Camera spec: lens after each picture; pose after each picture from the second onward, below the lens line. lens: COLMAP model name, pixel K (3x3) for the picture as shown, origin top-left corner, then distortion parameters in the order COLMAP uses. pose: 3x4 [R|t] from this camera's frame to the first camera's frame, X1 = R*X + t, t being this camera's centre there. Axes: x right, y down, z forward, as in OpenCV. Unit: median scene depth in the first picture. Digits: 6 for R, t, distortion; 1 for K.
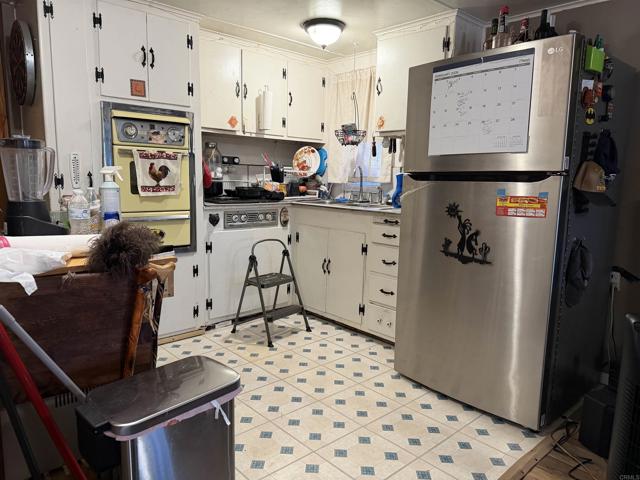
lens RADIAL K [[448.5, 0, 320.1], [0, 448.5, 242.7], [0, 0, 1]] dist [0.051660, -0.056057]
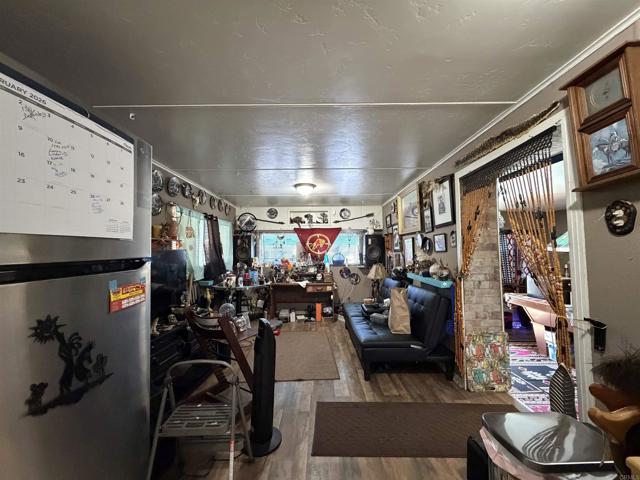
lens RADIAL K [[255.1, 0, 320.6], [0, 255.1, 237.2], [0, 0, 1]] dist [-0.002906, 0.001252]
pose [[-0.738306, 0.023928, 0.674042, -0.145254], [0.095236, 0.993056, 0.069063, -0.136455], [-0.667709, 0.115183, -0.735458, 0.756814]]
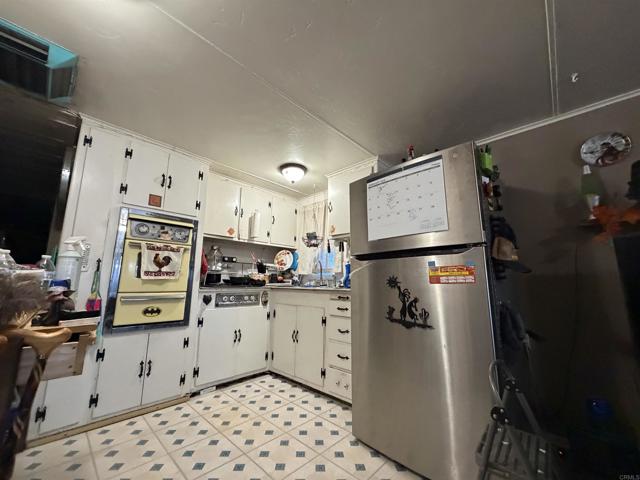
lens RADIAL K [[255.1, 0, 318.4], [0, 255.1, 240.6], [0, 0, 1]] dist [-0.002906, 0.001252]
pose [[0.998100, -0.003105, 0.061533, 0.040904], [0.022033, 0.950671, -0.309417, 0.022408], [-0.057537, 0.310185, 0.948934, 0.248879]]
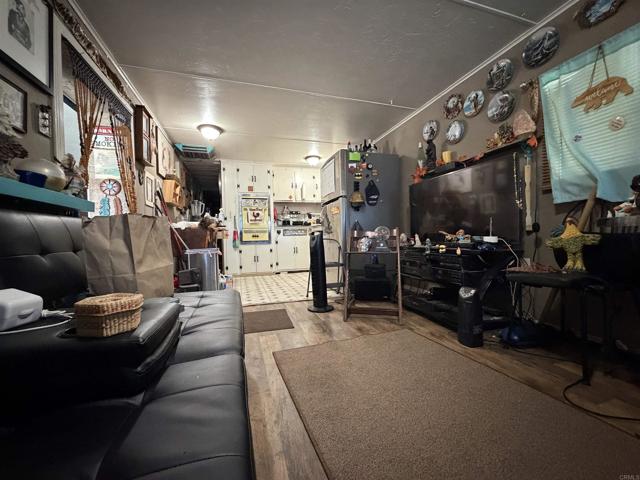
lens RADIAL K [[255.1, 0, 320.5], [0, 255.1, 240.7], [0, 0, 1]] dist [-0.002906, 0.001252]
pose [[0.904246, -0.041033, -0.425036, 0.689345], [-0.017581, 0.990951, -0.133070, 0.214439], [0.426650, 0.127800, 0.895342, -0.285434]]
